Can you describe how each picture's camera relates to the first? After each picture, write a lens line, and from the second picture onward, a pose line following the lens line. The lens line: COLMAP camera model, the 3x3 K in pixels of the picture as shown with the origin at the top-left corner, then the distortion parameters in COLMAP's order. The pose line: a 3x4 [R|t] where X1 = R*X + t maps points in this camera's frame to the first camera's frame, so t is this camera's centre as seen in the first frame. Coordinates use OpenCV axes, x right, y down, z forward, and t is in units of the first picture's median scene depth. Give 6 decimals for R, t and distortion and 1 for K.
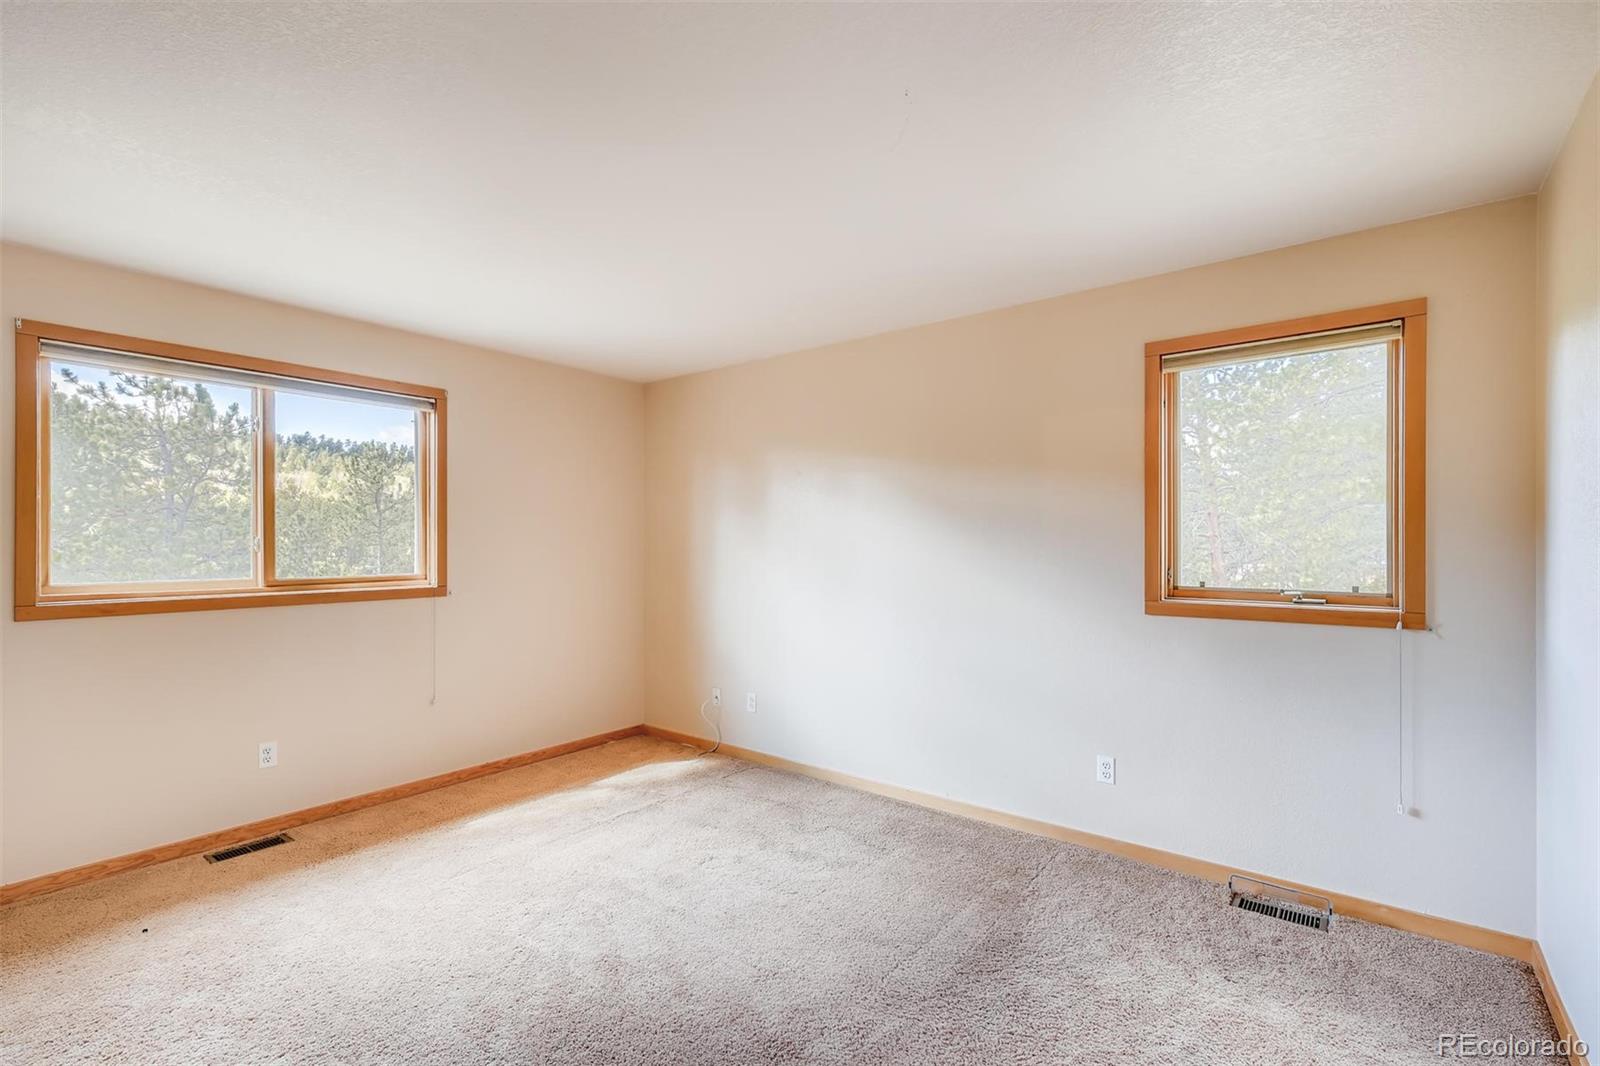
lens RADIAL K [[696.6, 0, 800.0], [0, 696.6, 533.0], [0, 0, 1]] dist [0.003026, 0.000080]
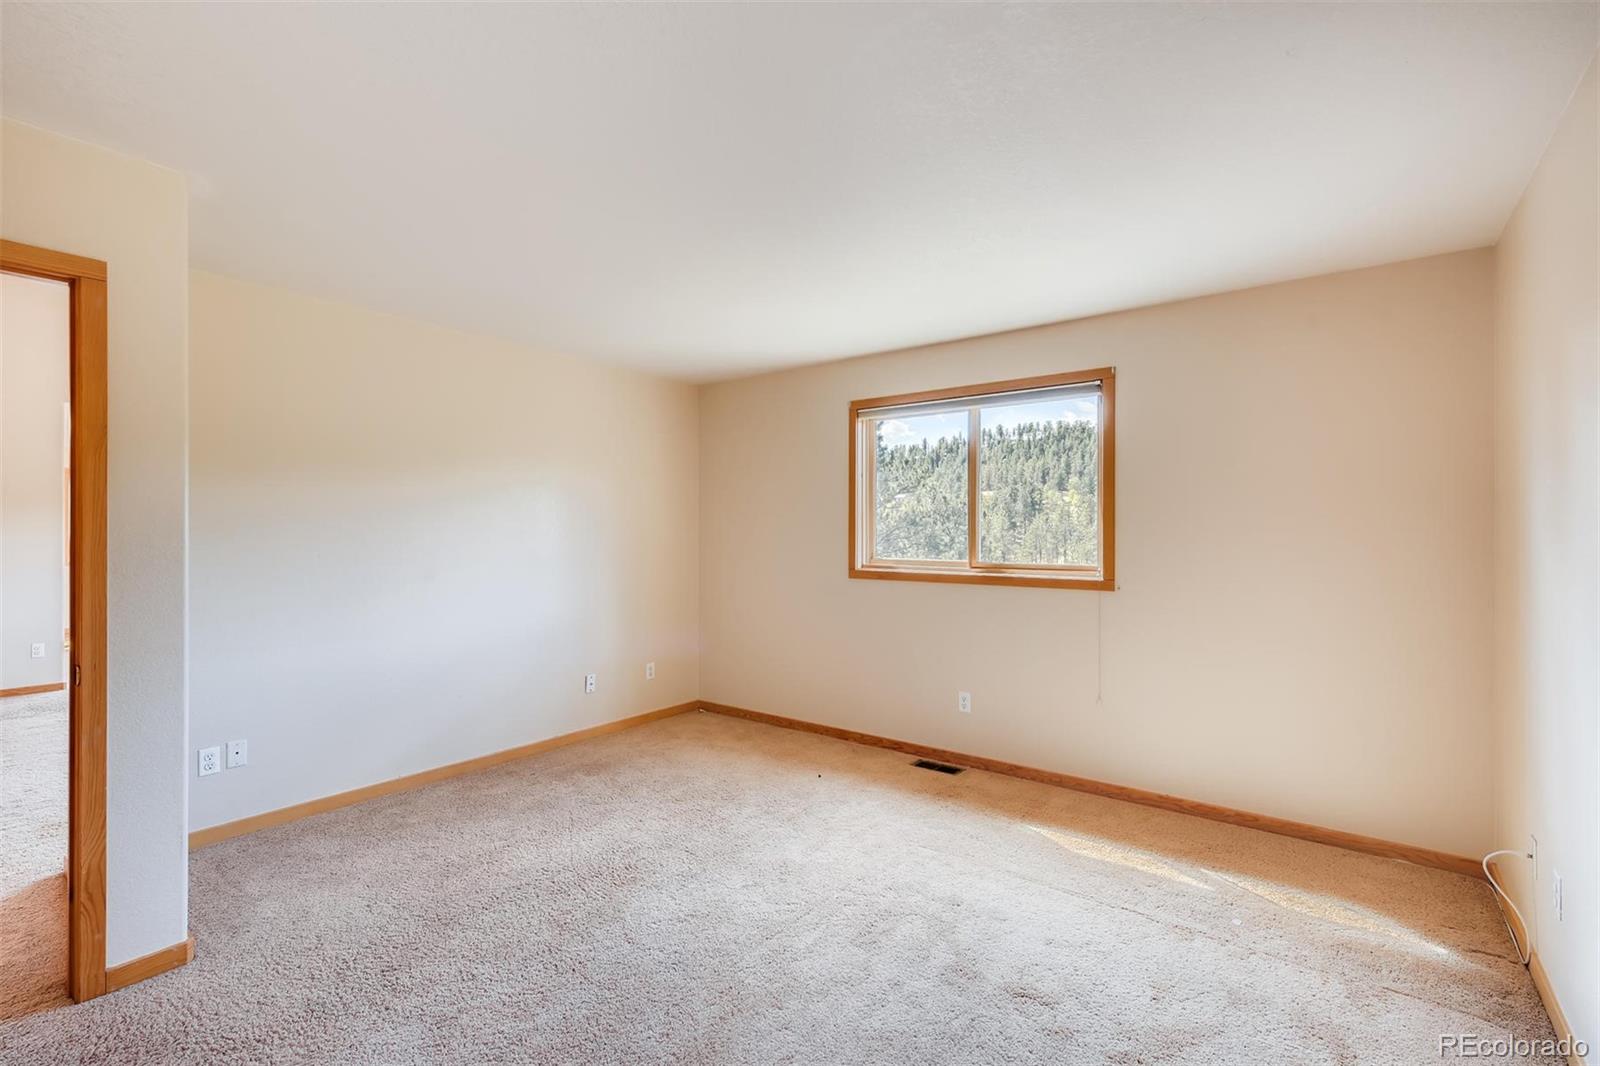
lens RADIAL K [[696.6, 0, 800.0], [0, 696.6, 533.0], [0, 0, 1]] dist [0.003026, 0.000080]
pose [[0.030537, -0.002887, -0.999529, 0.433506], [0.006897, 0.999973, -0.002678, 0.014229], [0.999510, -0.006812, 0.030556, 0.608004]]
